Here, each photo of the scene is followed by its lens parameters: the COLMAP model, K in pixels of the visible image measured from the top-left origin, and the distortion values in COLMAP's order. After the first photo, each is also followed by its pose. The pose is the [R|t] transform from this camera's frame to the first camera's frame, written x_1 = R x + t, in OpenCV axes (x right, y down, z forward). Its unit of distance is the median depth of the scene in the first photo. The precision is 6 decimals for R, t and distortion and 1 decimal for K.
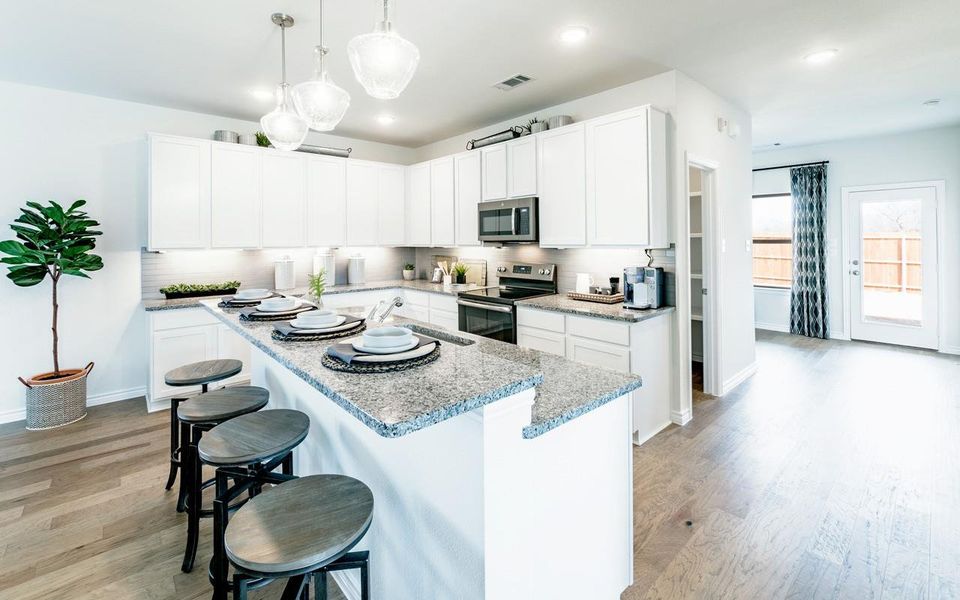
lens RADIAL K [[415.9, 0, 472.5], [0, 415.9, 237.5], [0, 0, 1]] dist [-0.005985, 0.001194]
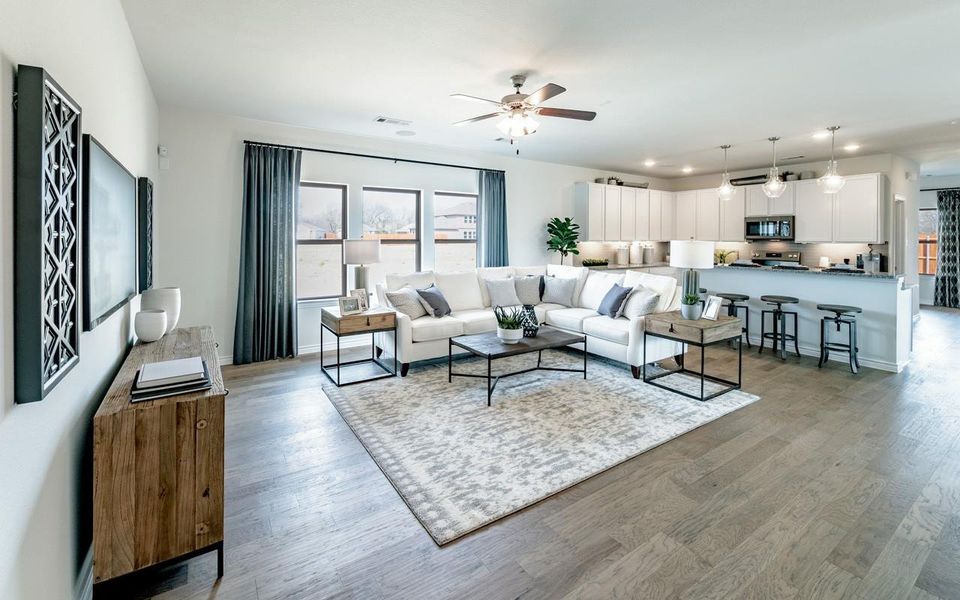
lens RADIAL K [[415.9, 0, 468.3], [0, 415.9, 240.4], [0, 0, 1]] dist [-0.005985, 0.001194]
pose [[0.990232, 0.014482, -0.138678, -1.029424], [-0.012240, 0.999780, 0.017007, -0.000073], [0.138894, -0.015144, 0.990191, -1.038273]]
